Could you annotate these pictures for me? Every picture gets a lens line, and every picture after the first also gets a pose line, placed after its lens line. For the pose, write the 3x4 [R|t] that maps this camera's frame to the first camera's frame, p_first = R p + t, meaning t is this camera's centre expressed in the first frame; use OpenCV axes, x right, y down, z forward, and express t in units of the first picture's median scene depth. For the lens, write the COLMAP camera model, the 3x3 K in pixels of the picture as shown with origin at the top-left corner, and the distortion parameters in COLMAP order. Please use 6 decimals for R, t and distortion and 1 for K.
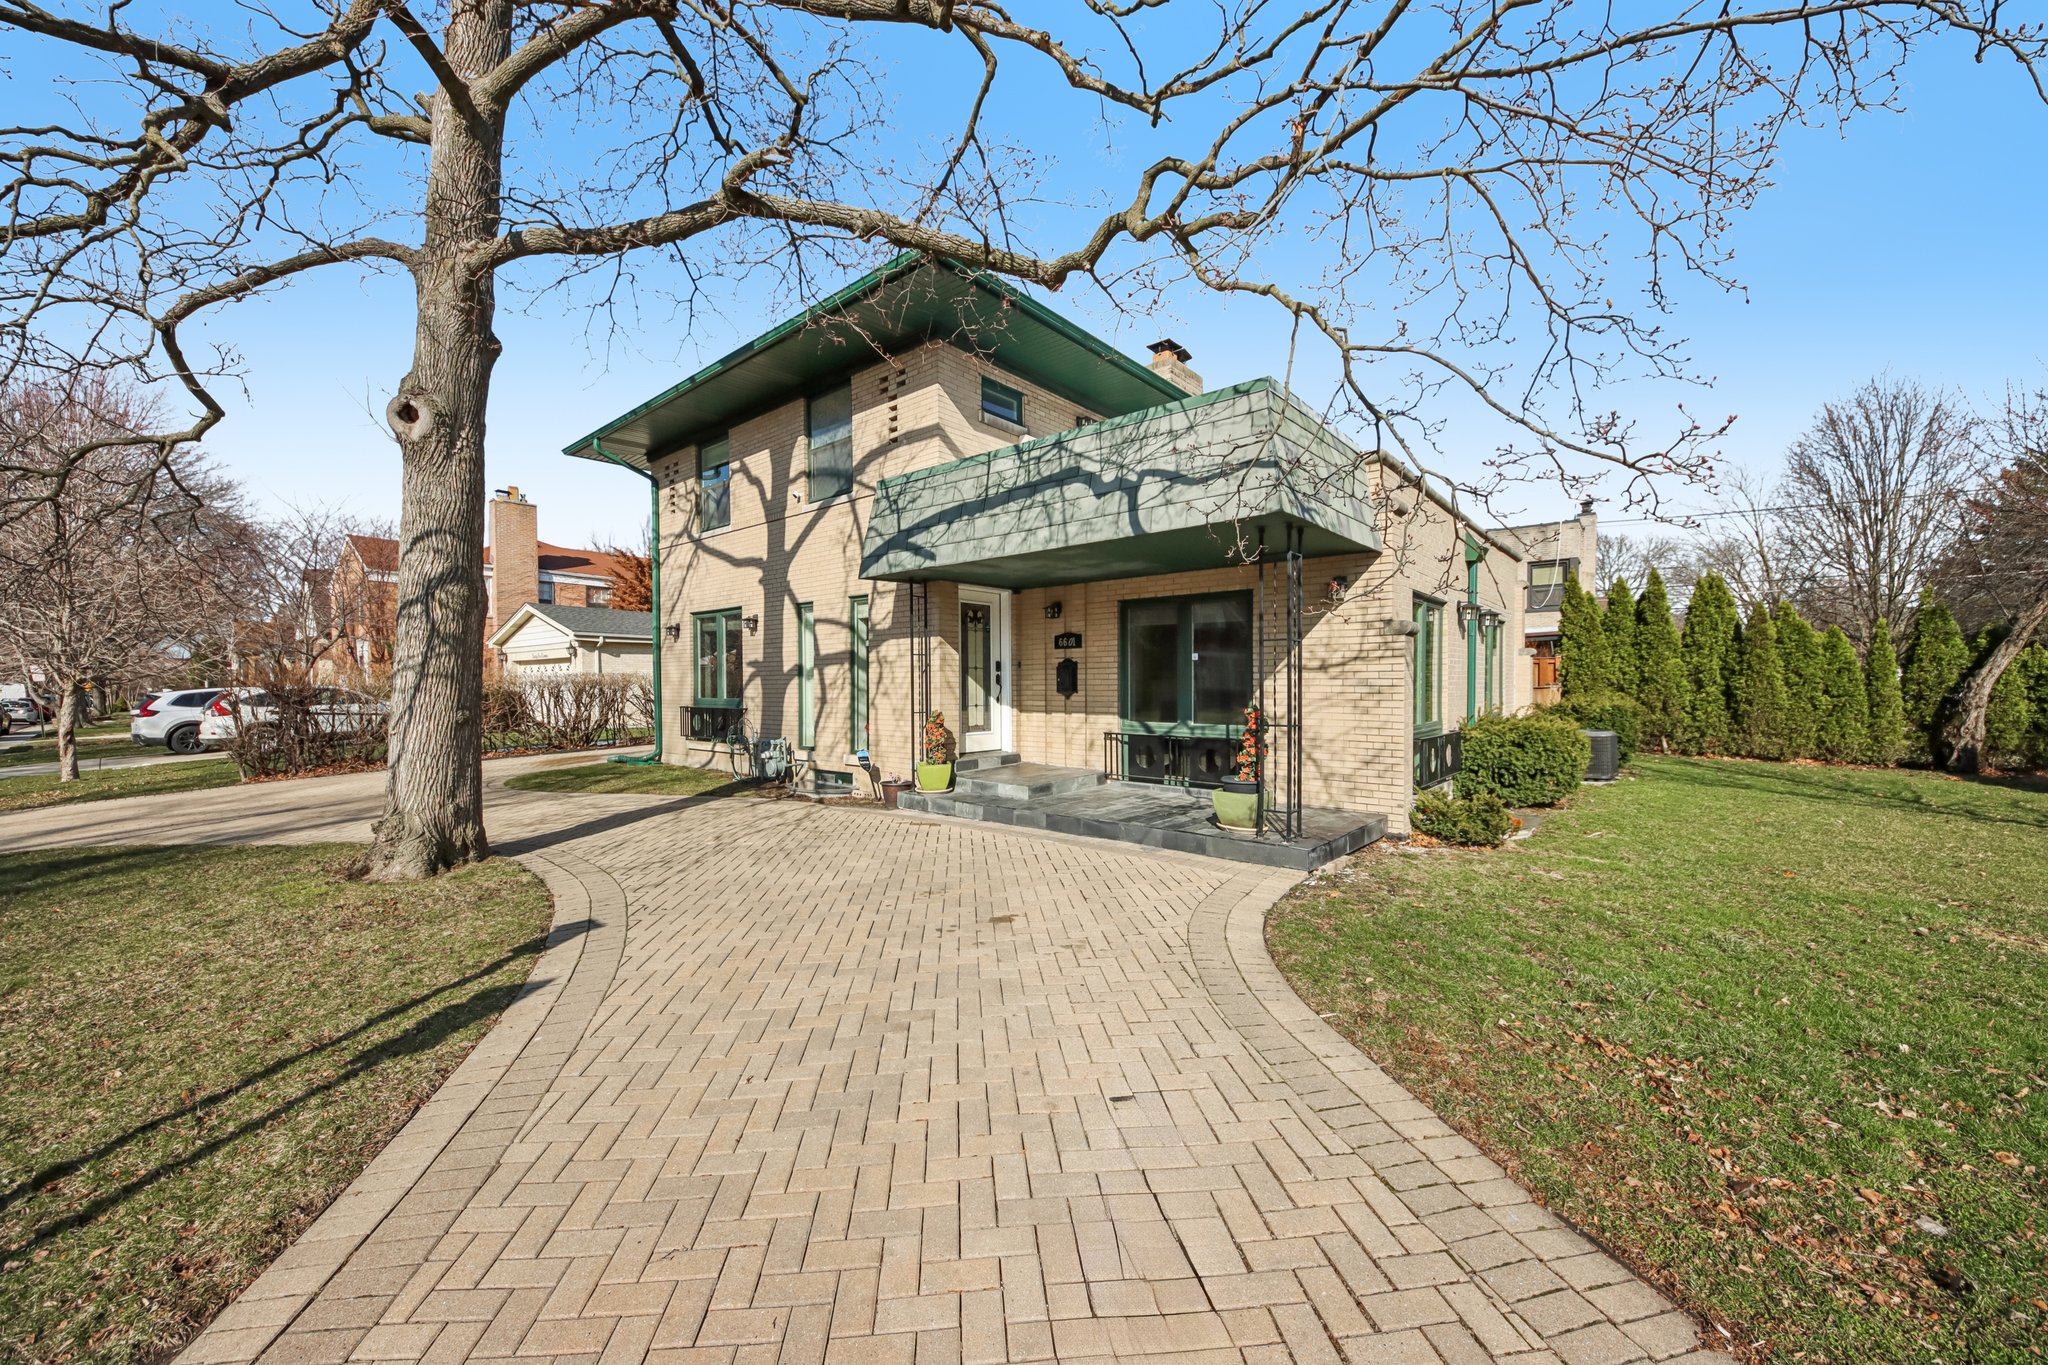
lens RADIAL K [[766.4, 0, 1005.9], [0, 766.4, 691.4], [0, 0, 1]] dist [0.043440, -0.033045]
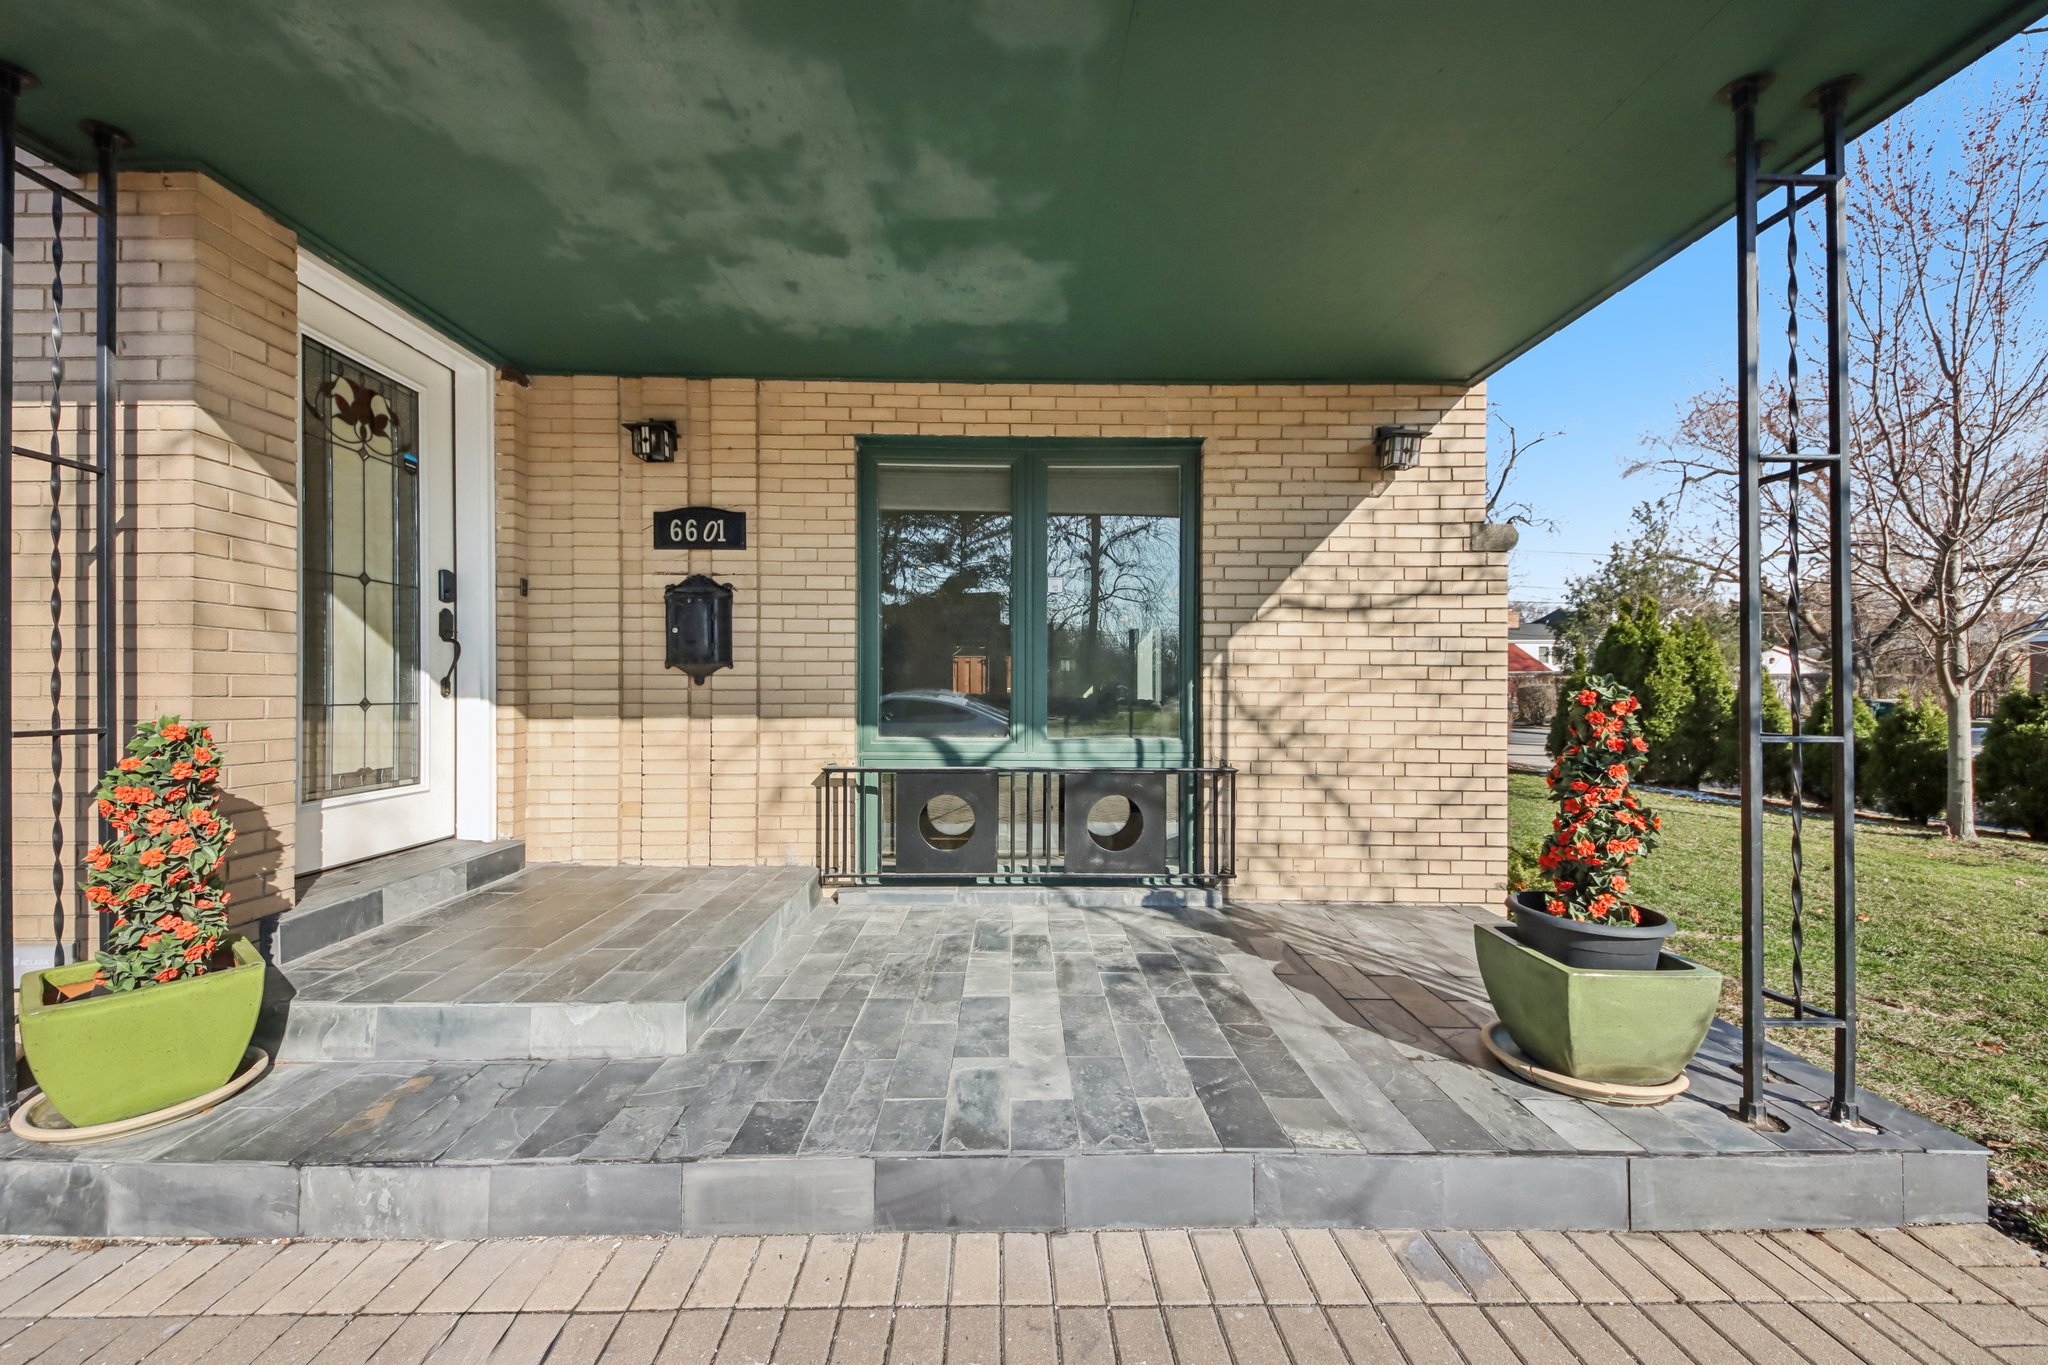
lens RADIAL K [[762.3, 0, 1011.4], [0, 762.3, 683.1], [0, 0, 1]] dist [0.066067, -0.032383]
pose [[0.740504, 0.013458, 0.671918, -0.058405], [0.001911, 0.999753, -0.022130, 0.018317], [-0.672050, 0.017671, 0.740295, 0.614228]]
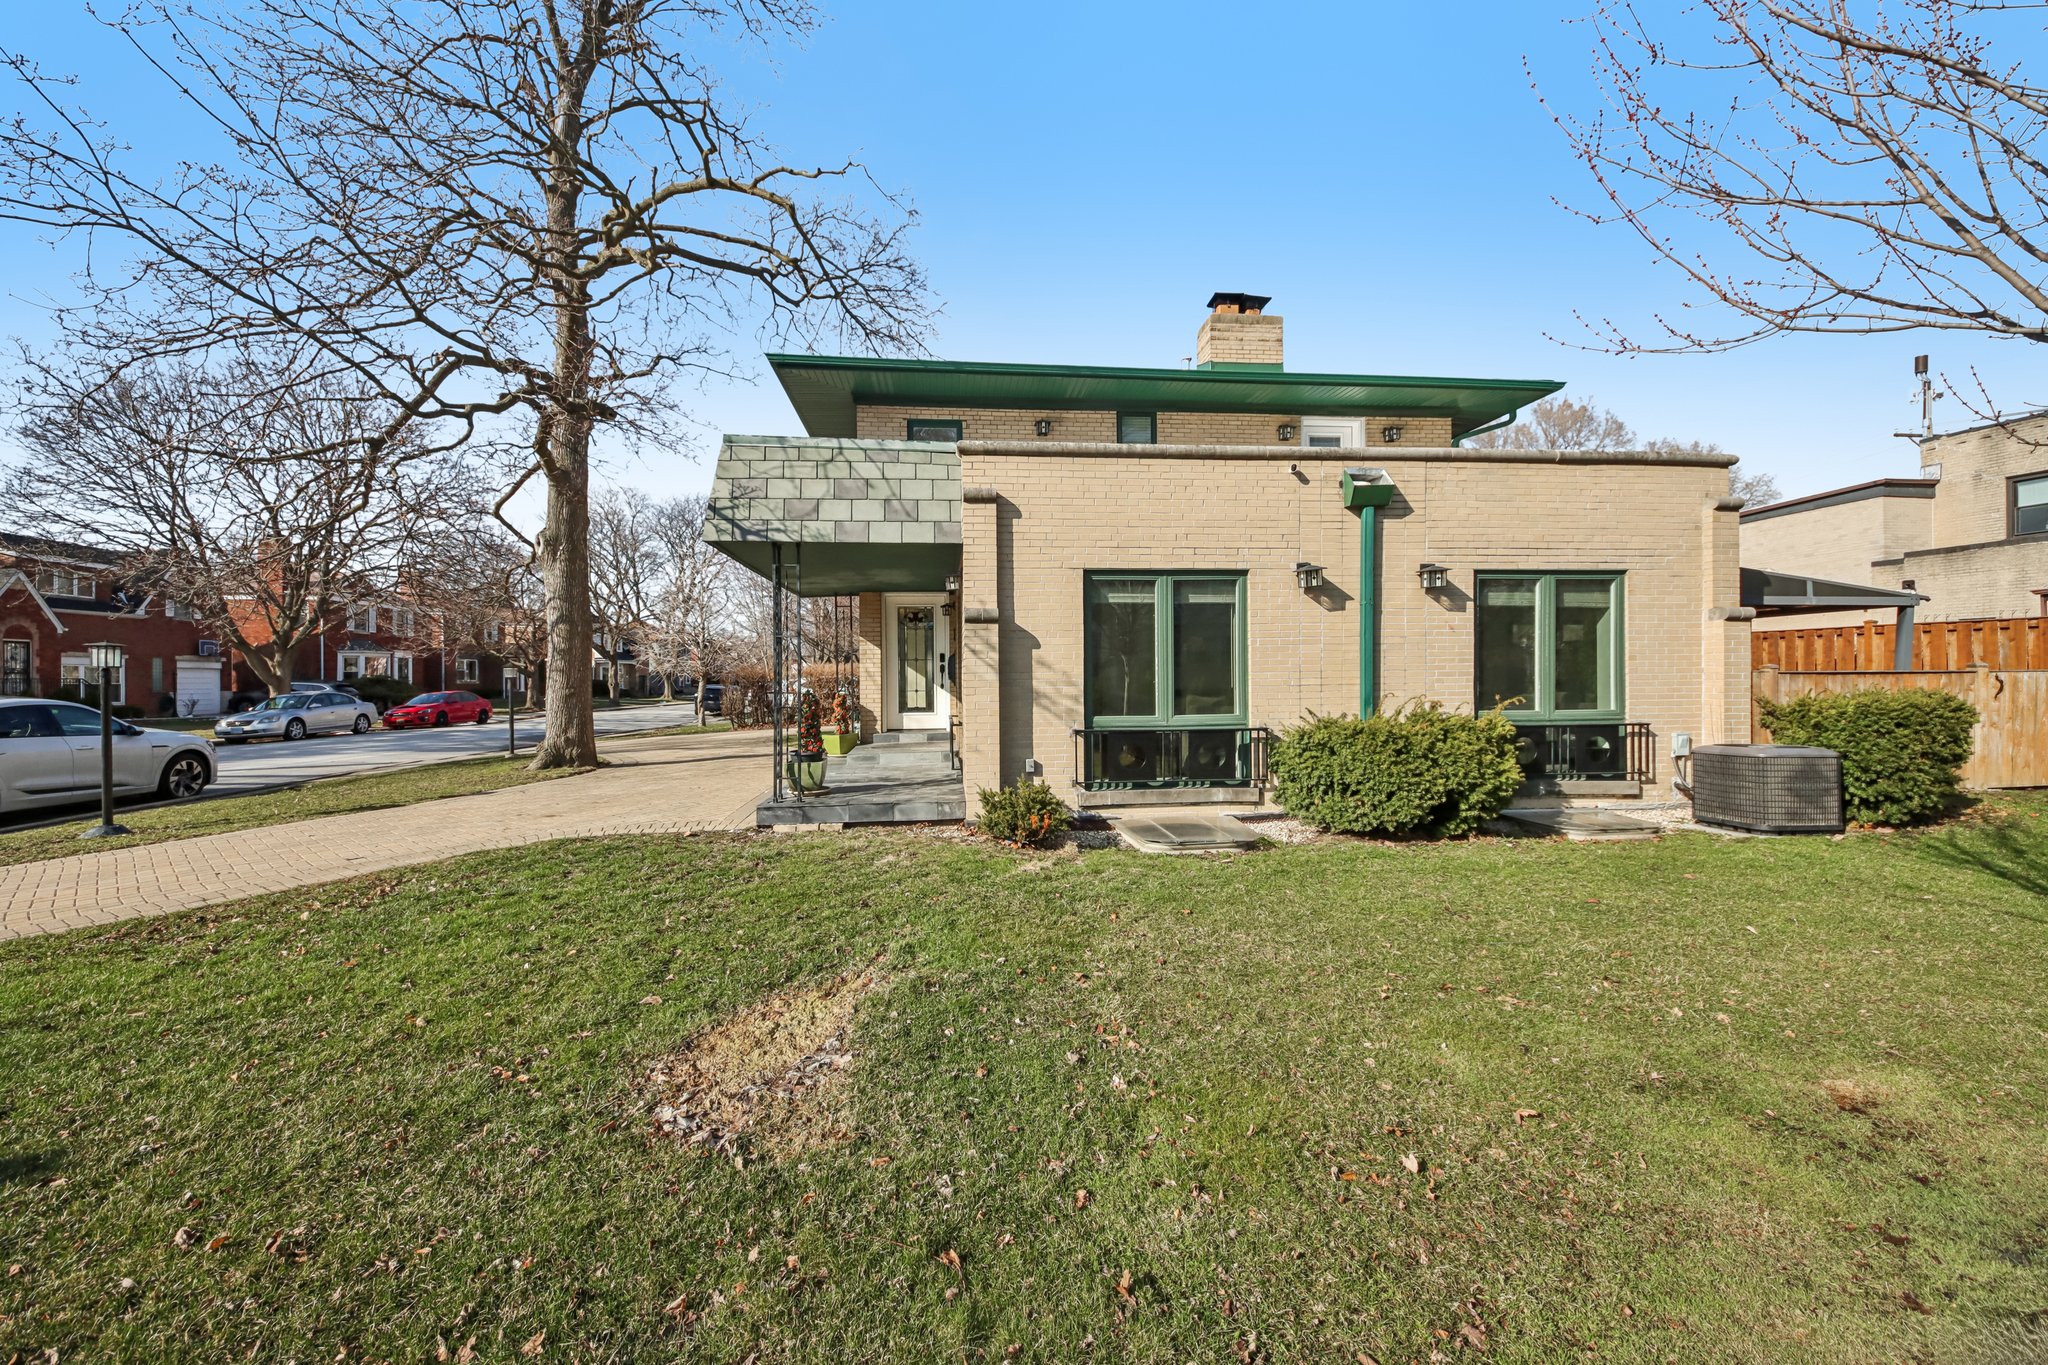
lens RADIAL K [[766.4, 0, 1005.9], [0, 766.4, 691.4], [0, 0, 1]] dist [0.043440, -0.033045]
pose [[0.724995, 0.000393, -0.688754, 0.915802], [-0.000575, 1.000000, -0.000035, 0.019958], [0.688754, 0.000421, 0.724995, 0.221458]]
